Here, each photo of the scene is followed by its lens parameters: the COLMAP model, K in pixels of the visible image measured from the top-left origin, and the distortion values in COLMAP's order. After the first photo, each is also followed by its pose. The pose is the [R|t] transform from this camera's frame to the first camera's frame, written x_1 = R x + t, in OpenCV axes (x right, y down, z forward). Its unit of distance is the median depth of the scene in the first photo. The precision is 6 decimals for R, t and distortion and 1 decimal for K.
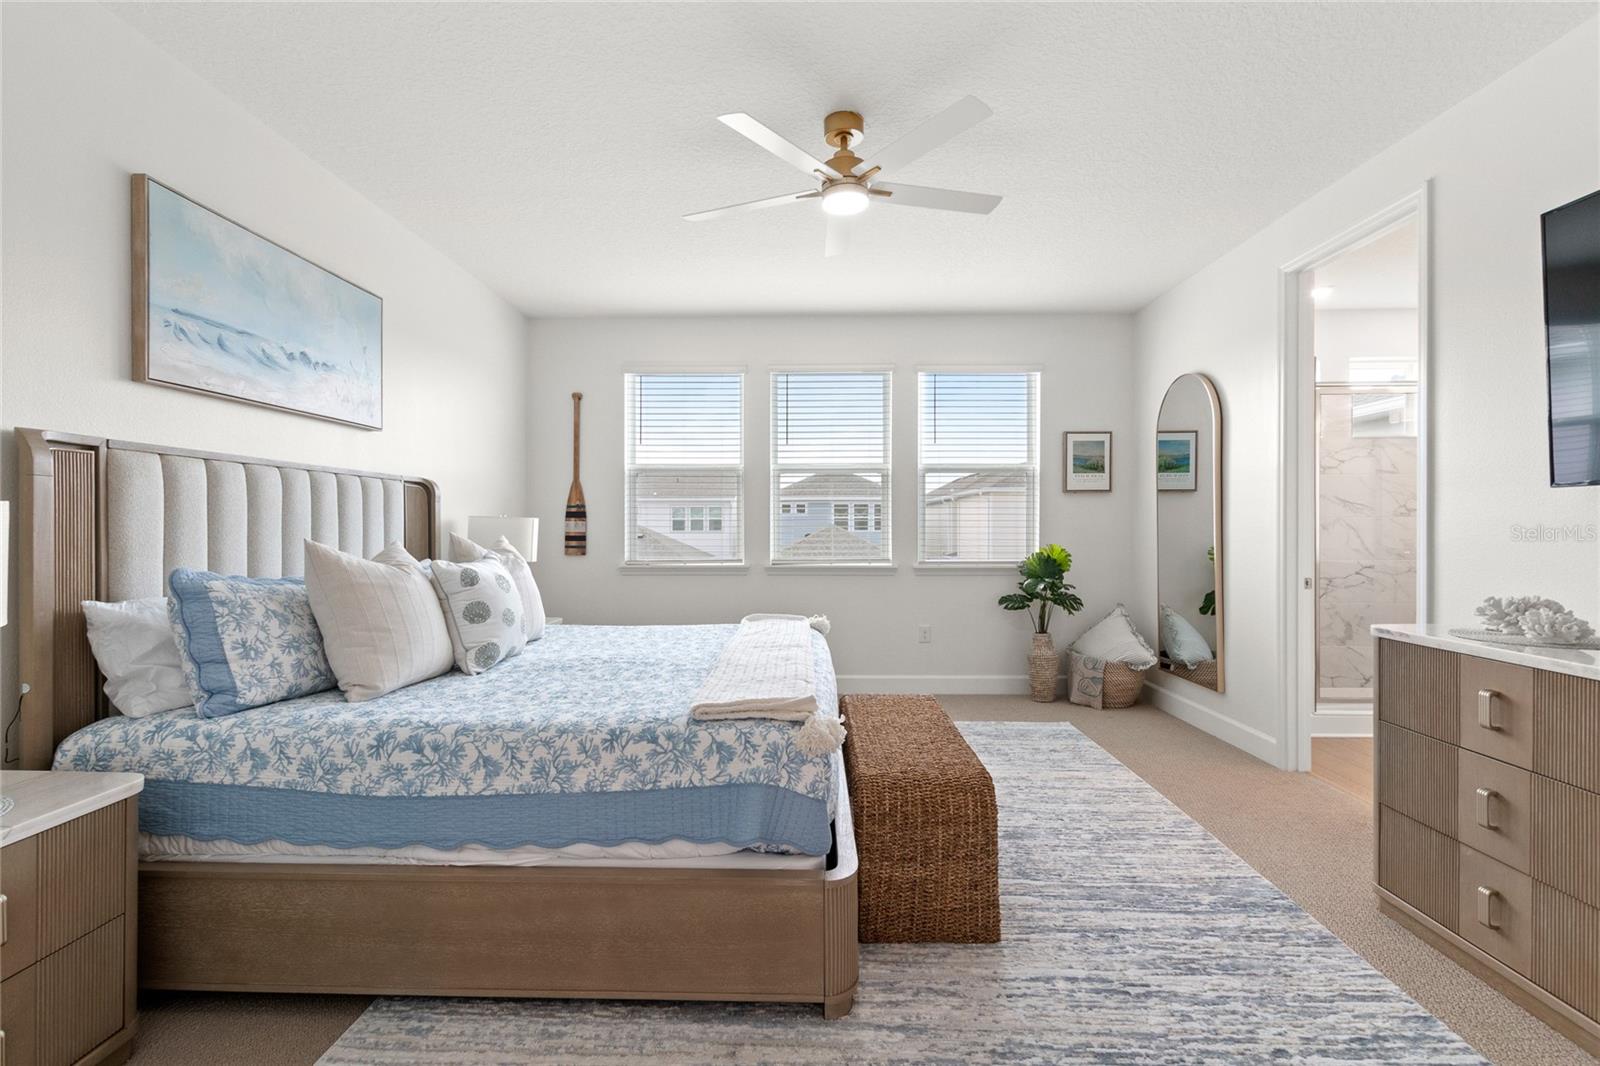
lens RADIAL K [[741.7, 0, 793.0], [0, 741.7, 516.6], [0, 0, 1]] dist [0.000232, -0.000752]
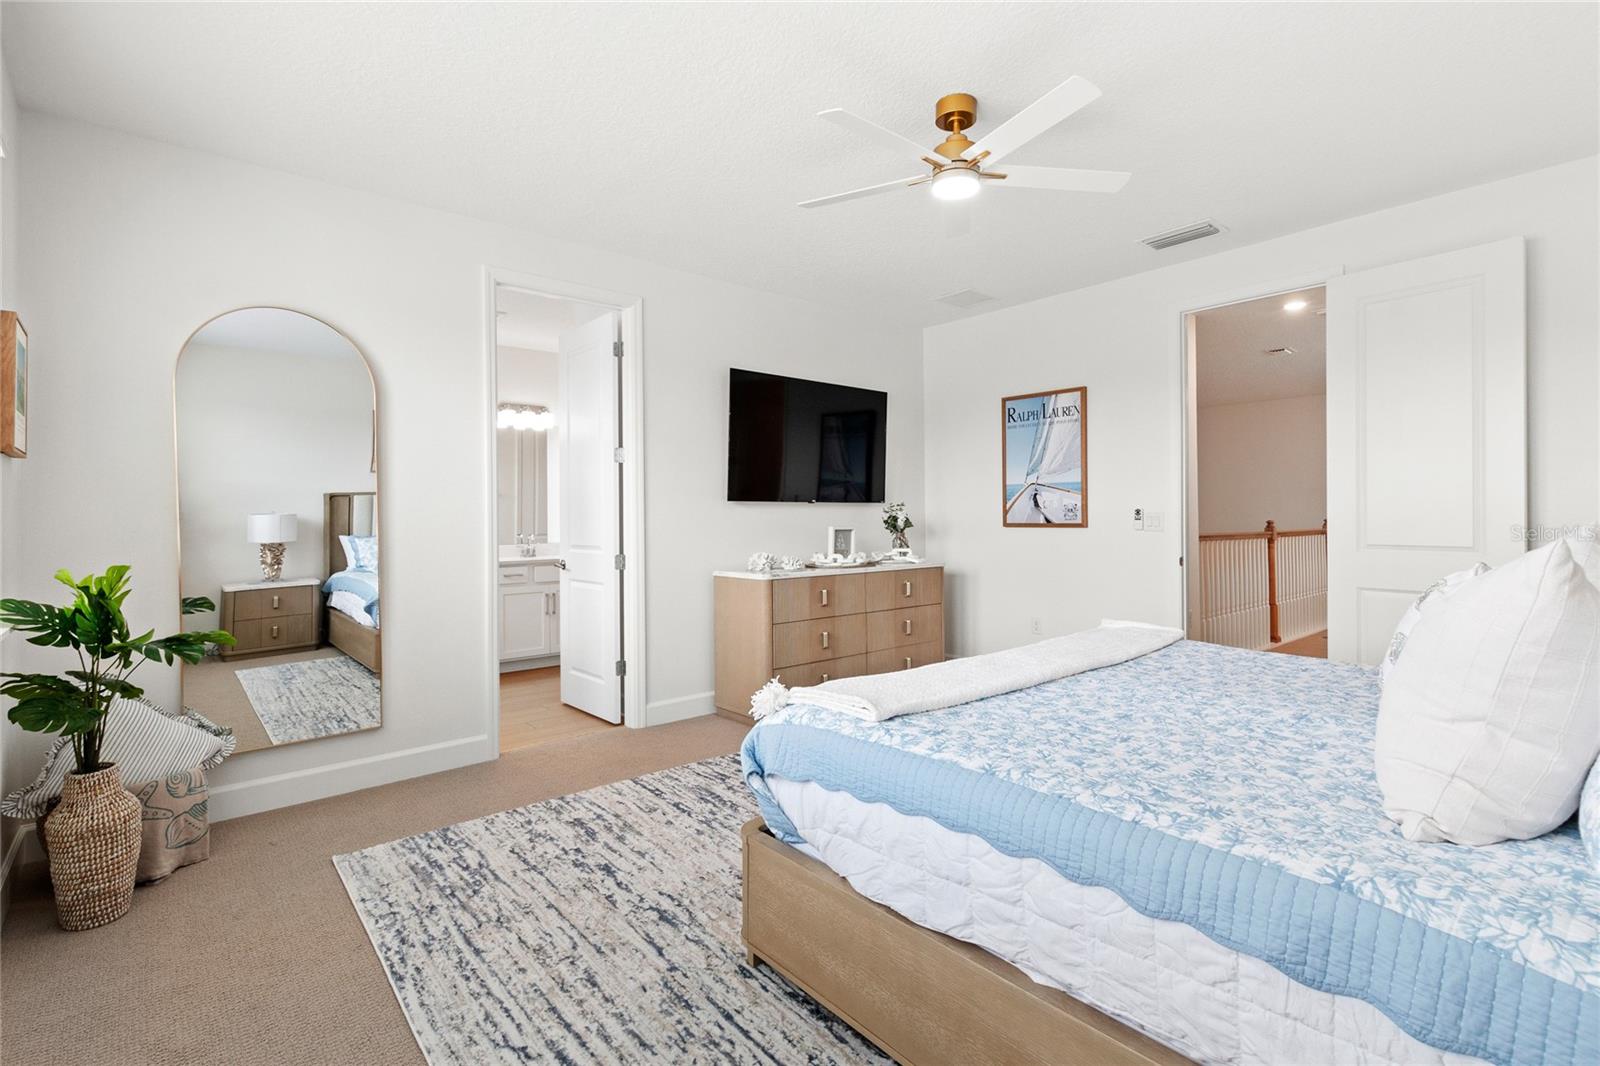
lens RADIAL K [[741.7, 0, 793.0], [0, 741.7, 516.6], [0, 0, 1]] dist [0.000232, -0.000752]
pose [[-0.656807, 0.010615, 0.753984, -0.615817], [0.003448, 0.999933, -0.011074, 0.028850], [-0.754051, -0.004674, -0.656799, 2.084674]]
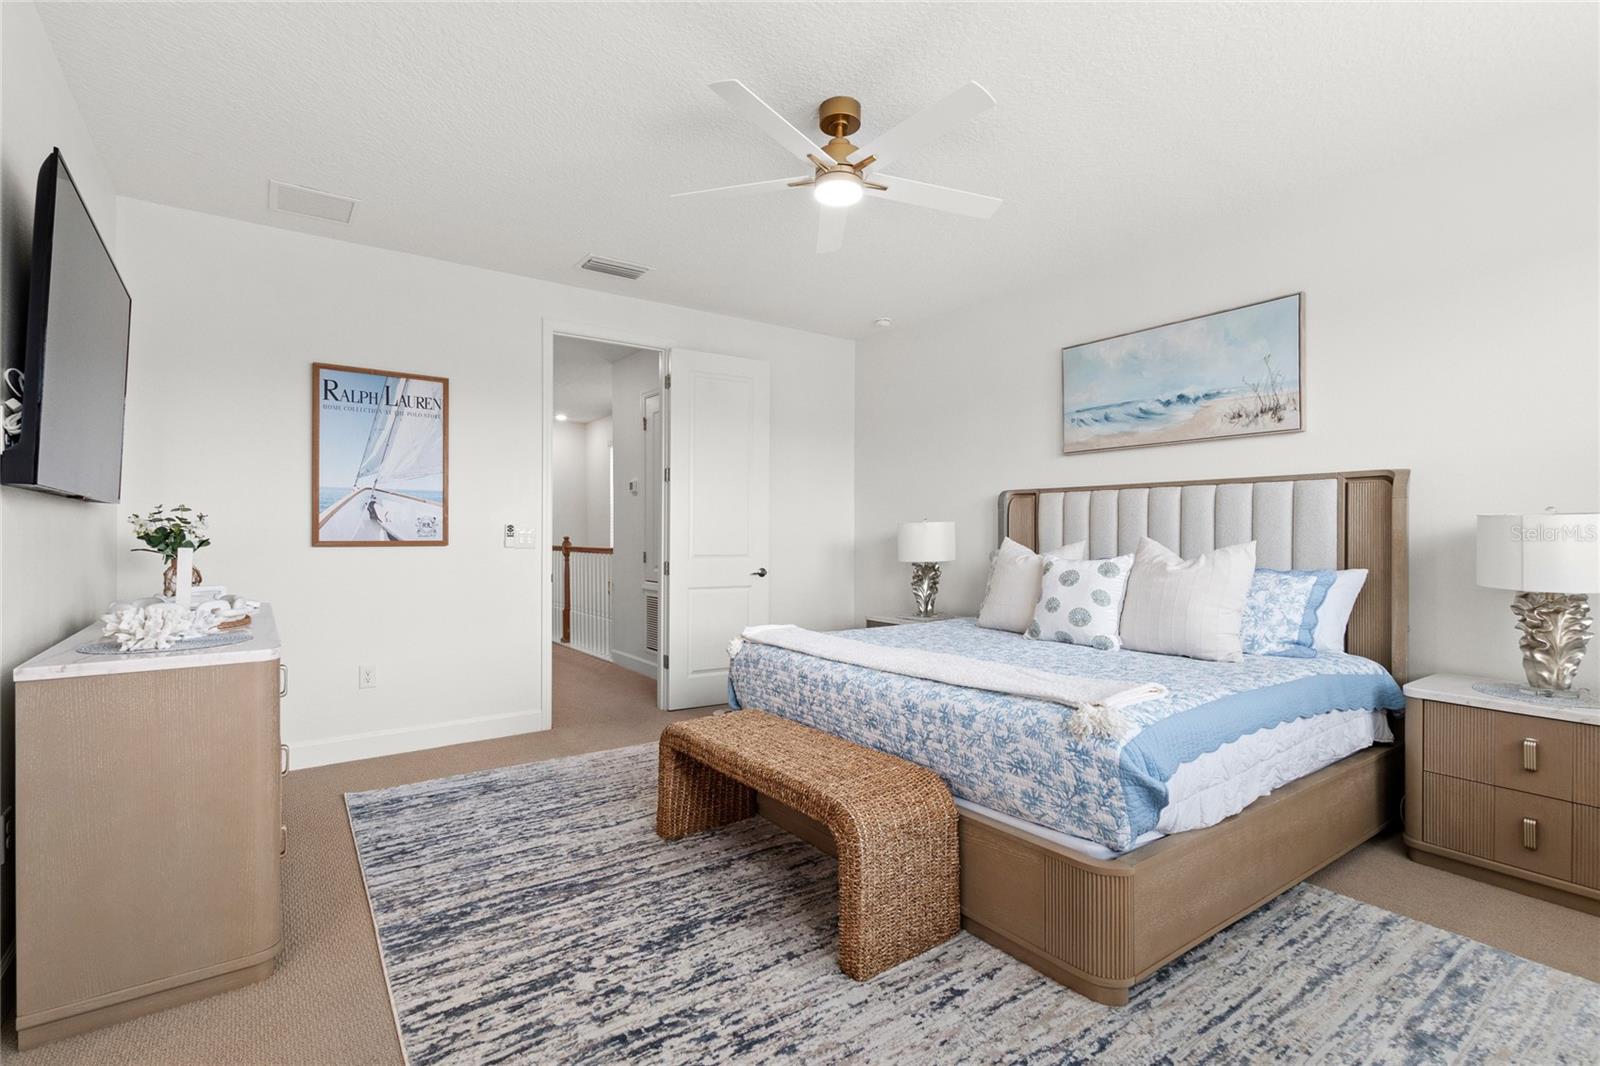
lens RADIAL K [[744.5, 0, 786.1], [0, 744.5, 540.1], [0, 0, 1]] dist [0.003253, -0.000213]
pose [[-0.805875, 0.008986, -0.592018, 0.796639], [0.006608, 0.999959, 0.006183, 0.020296], [0.592049, 0.001071, -0.805901, 1.998597]]
